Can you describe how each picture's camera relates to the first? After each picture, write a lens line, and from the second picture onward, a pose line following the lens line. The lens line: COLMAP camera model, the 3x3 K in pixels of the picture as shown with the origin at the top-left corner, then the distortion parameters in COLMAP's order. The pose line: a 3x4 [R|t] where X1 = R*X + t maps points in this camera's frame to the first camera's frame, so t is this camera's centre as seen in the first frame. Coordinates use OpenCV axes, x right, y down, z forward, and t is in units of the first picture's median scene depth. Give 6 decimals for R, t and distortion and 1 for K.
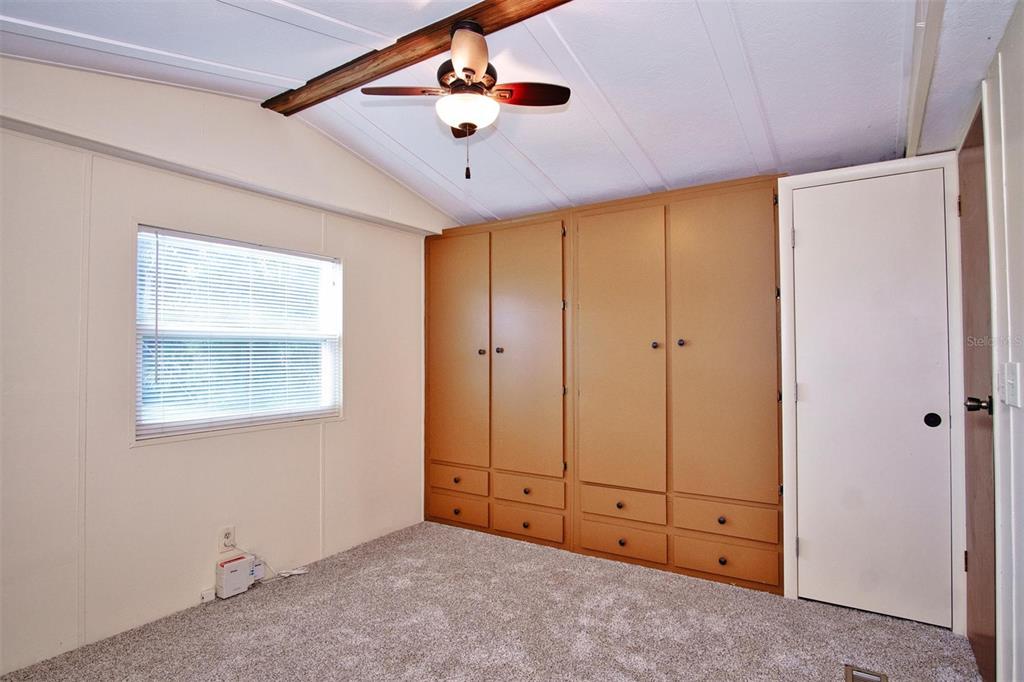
lens RADIAL K [[556.3, 0, 519.6], [0, 556.3, 335.5], [0, 0, 1]] dist [-0.024305, 0.000309]
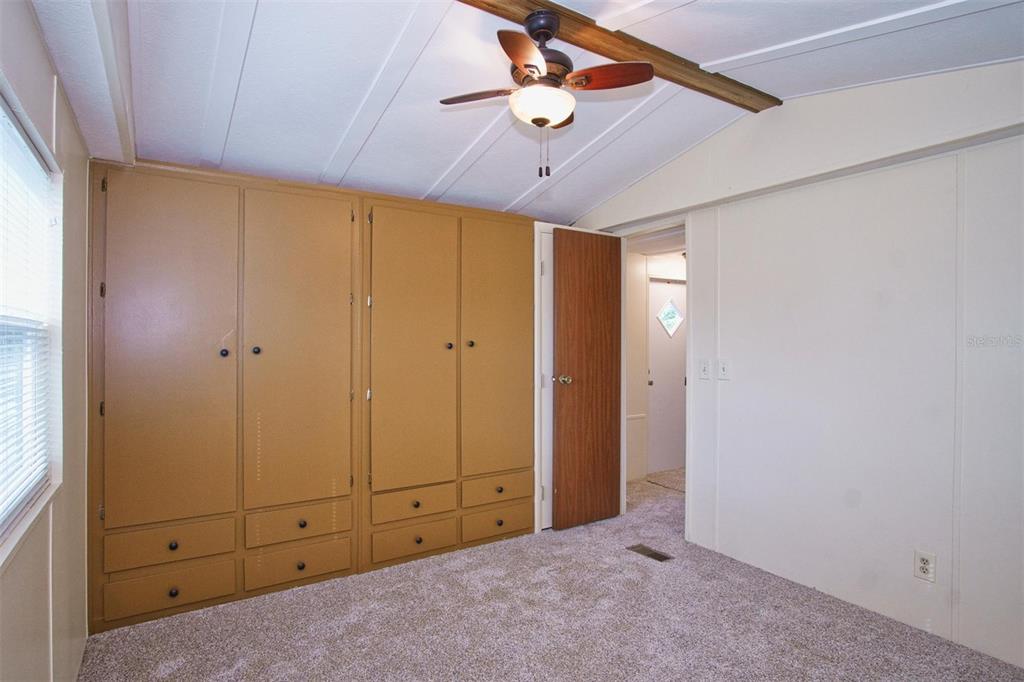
lens RADIAL K [[556.3, 0, 520.7], [0, 556.3, 343.9], [0, 0, 1]] dist [-0.024305, 0.000309]
pose [[0.388109, 0.013816, 0.921510, -0.682507], [-0.022876, 0.999724, -0.005354, 0.016451], [-0.921329, -0.019002, 0.388318, 0.444529]]
